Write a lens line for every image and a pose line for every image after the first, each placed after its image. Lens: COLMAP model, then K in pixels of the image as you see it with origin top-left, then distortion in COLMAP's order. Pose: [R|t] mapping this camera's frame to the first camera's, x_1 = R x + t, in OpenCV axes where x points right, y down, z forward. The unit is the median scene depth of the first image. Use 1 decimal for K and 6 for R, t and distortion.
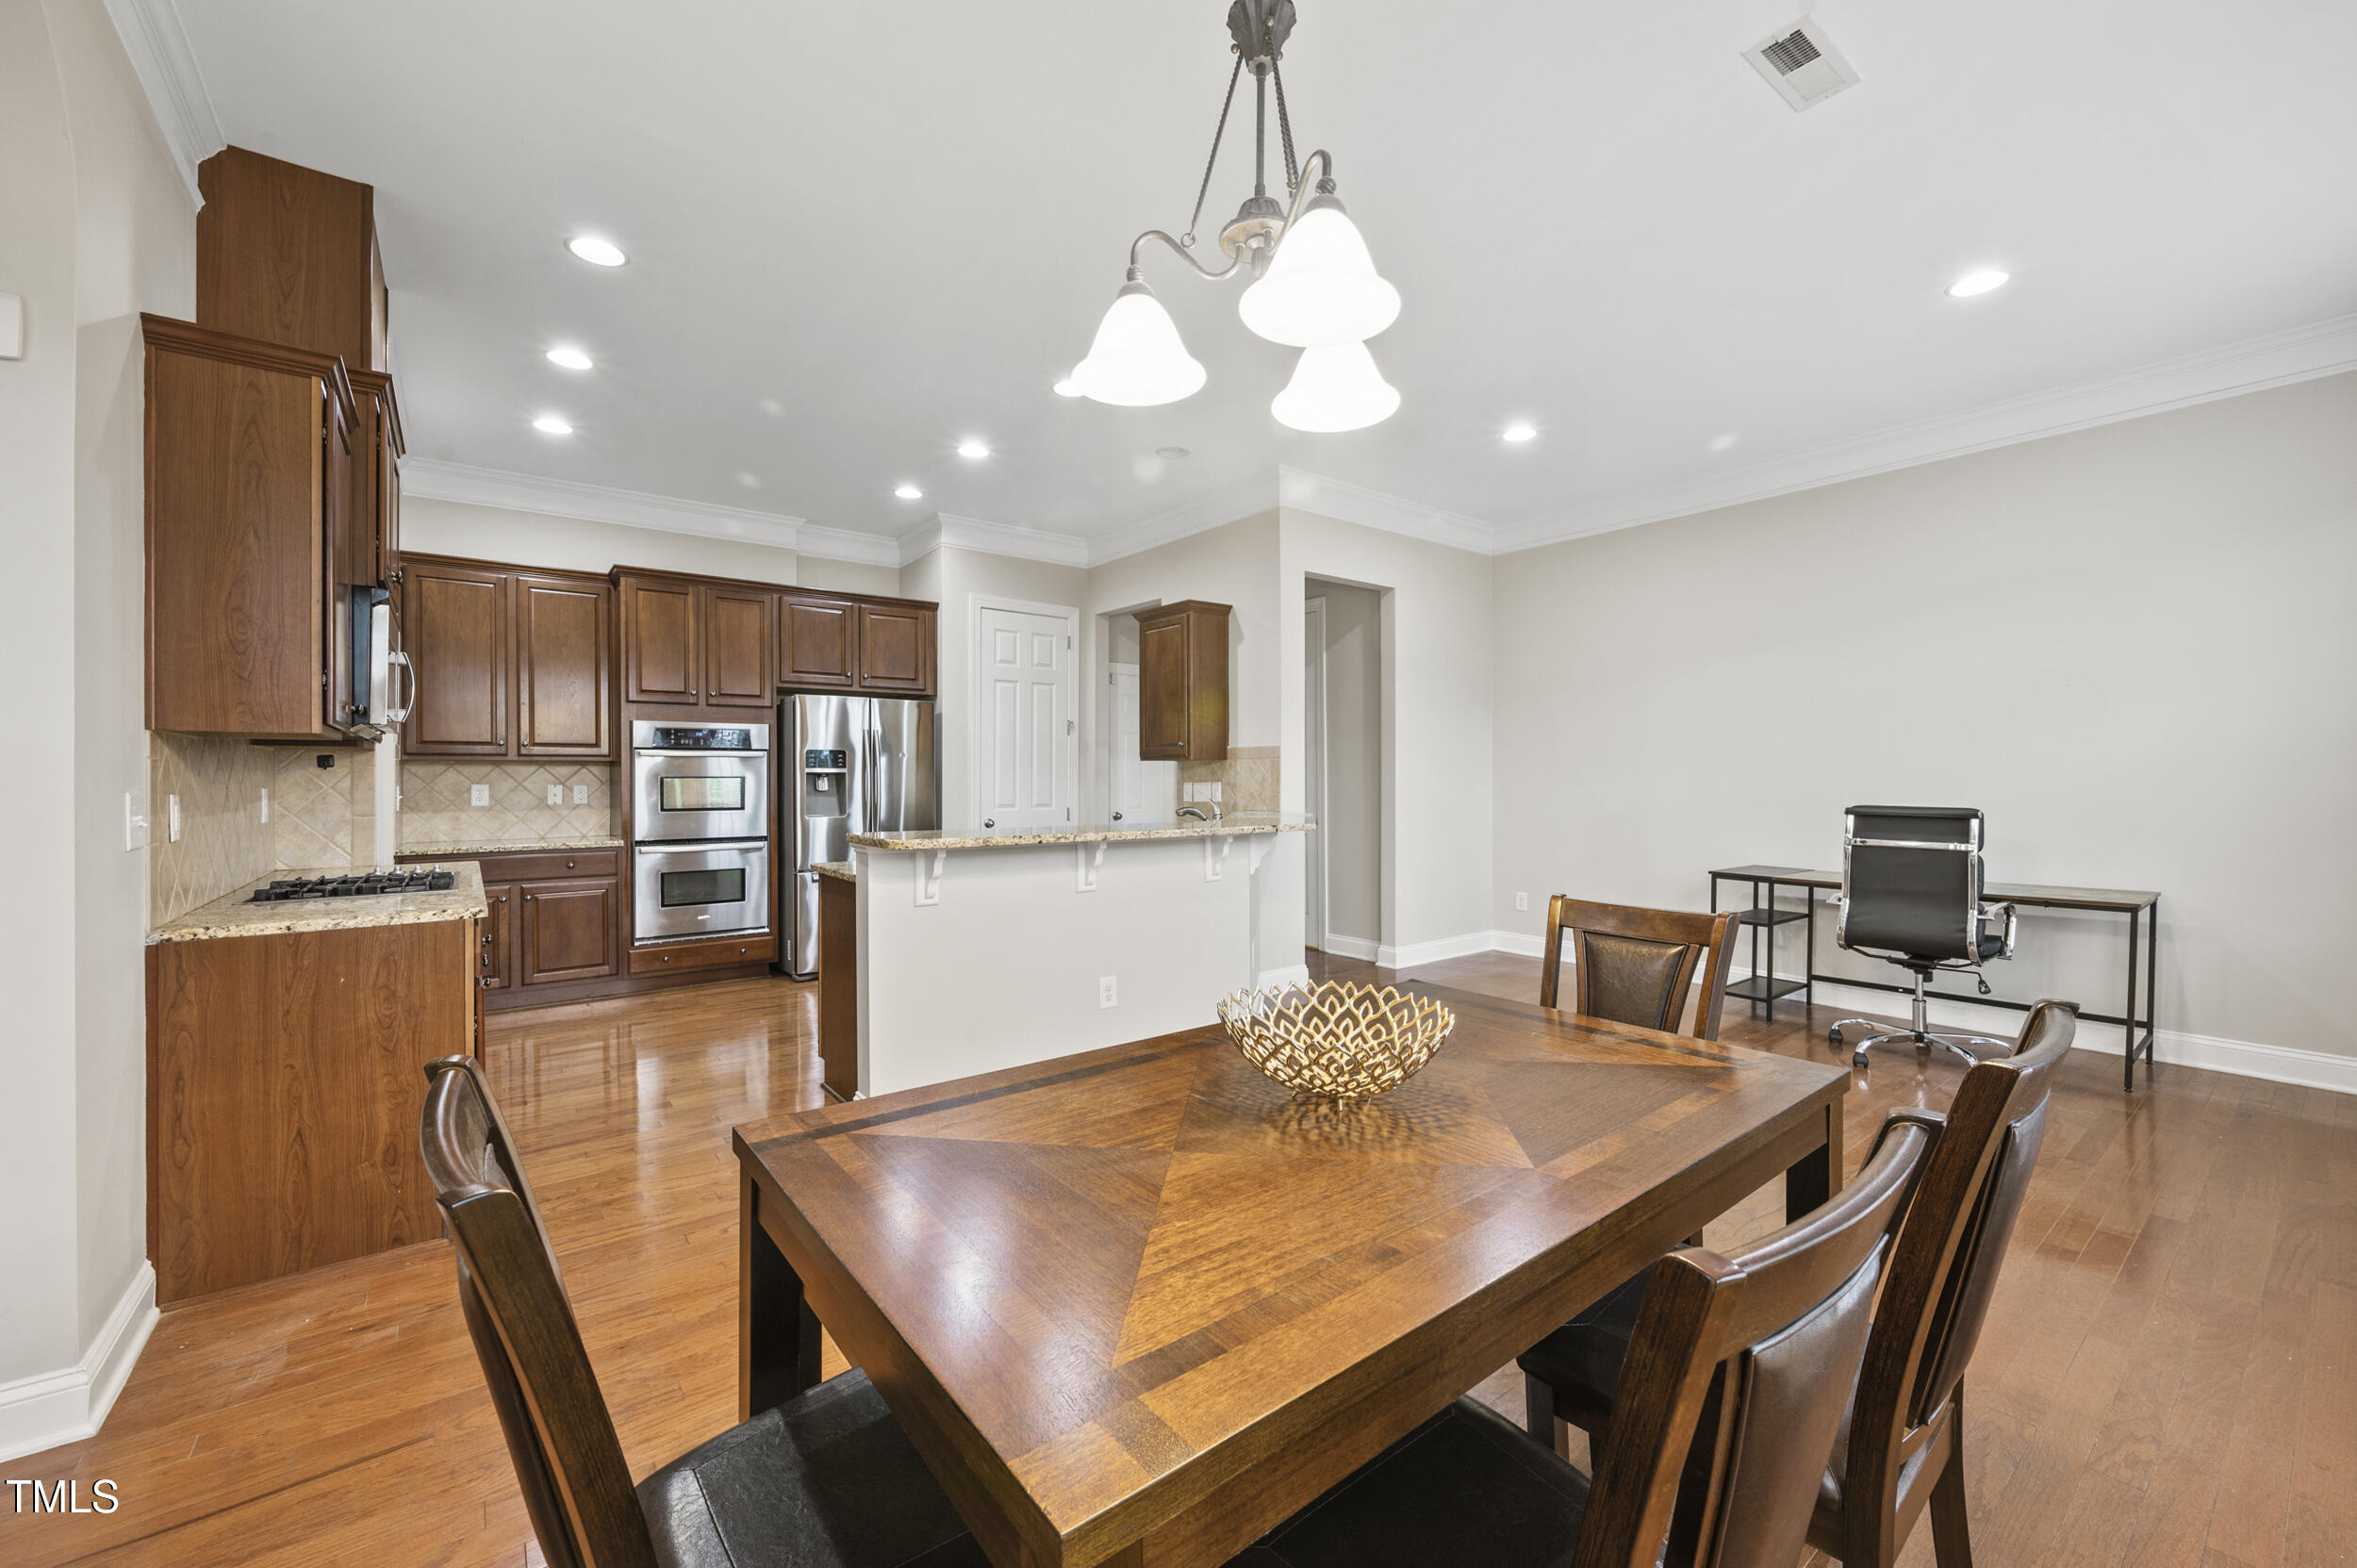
lens RADIAL K [[931.4, 0, 1186.1], [0, 931.4, 787.0], [0, 0, 1]] dist [-0.002182, -0.000019]
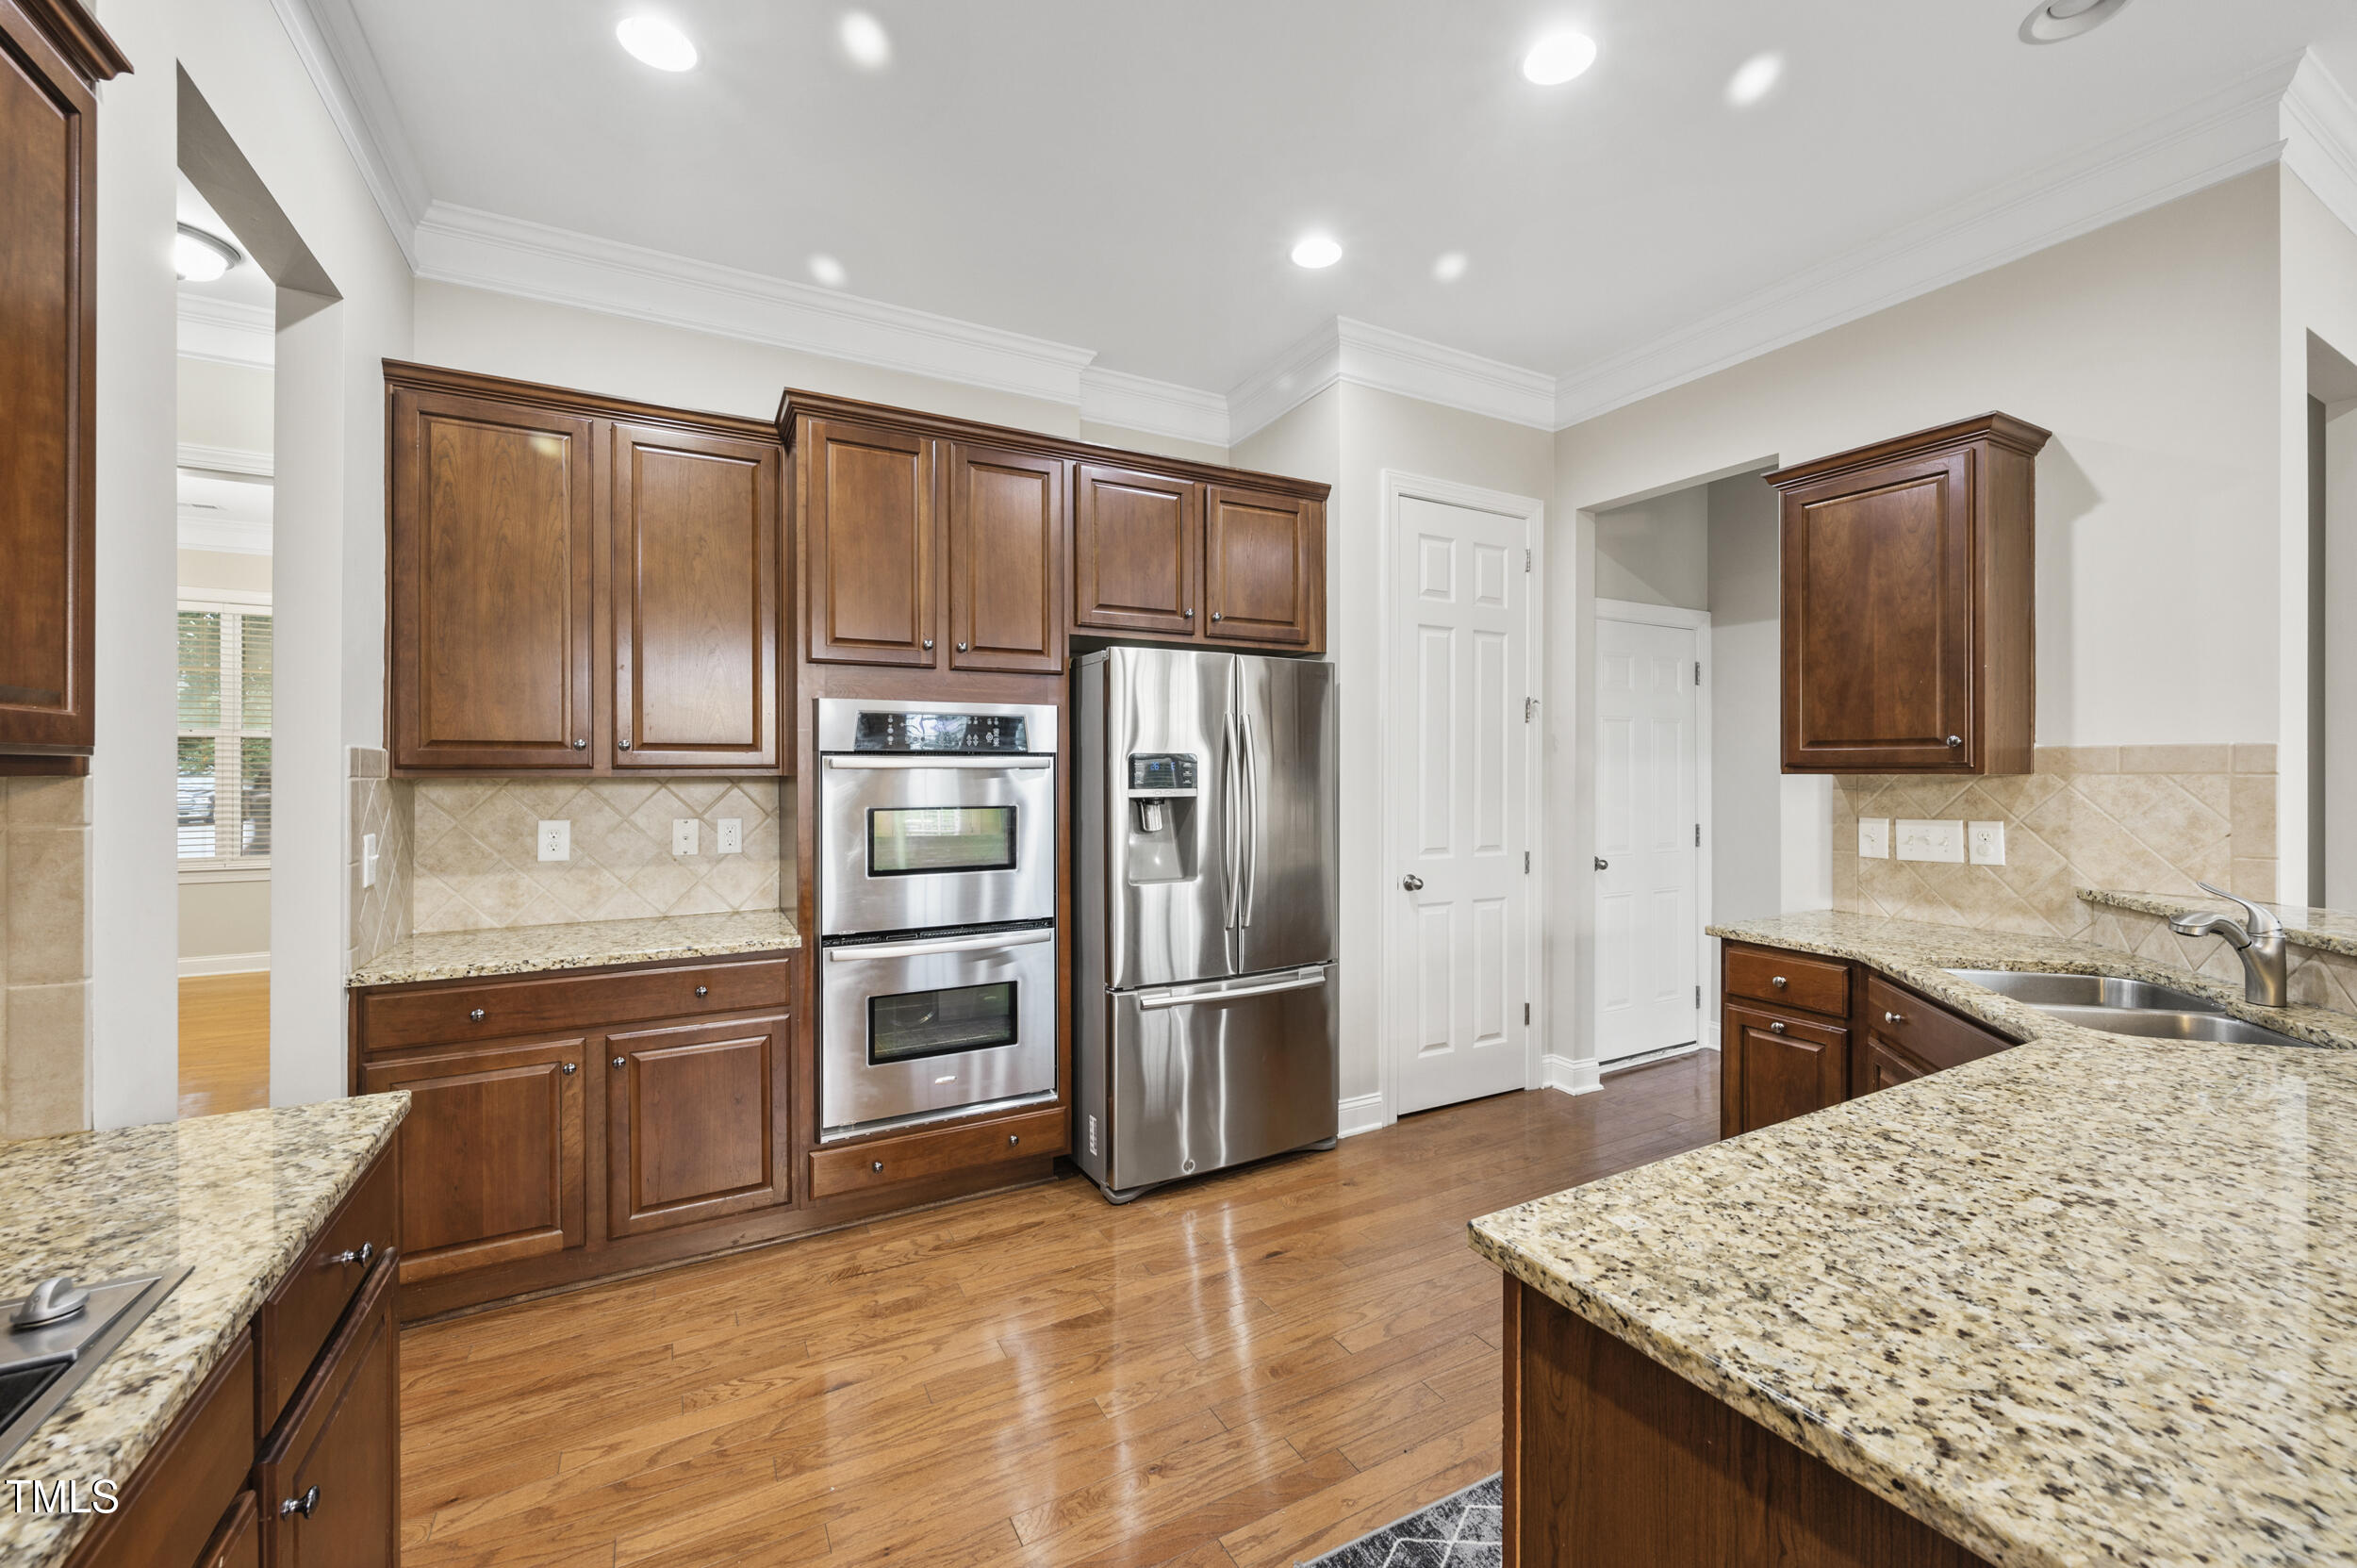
lens RADIAL K [[931.4, 0, 1185.2], [0, 931.4, 780.6], [0, 0, 1]] dist [-0.002182, -0.000019]
pose [[0.988256, 0.002693, -0.152783, -0.302718], [-0.002502, 0.999996, 0.001448, -0.026319], [0.152786, -0.001049, 0.988259, 0.501455]]
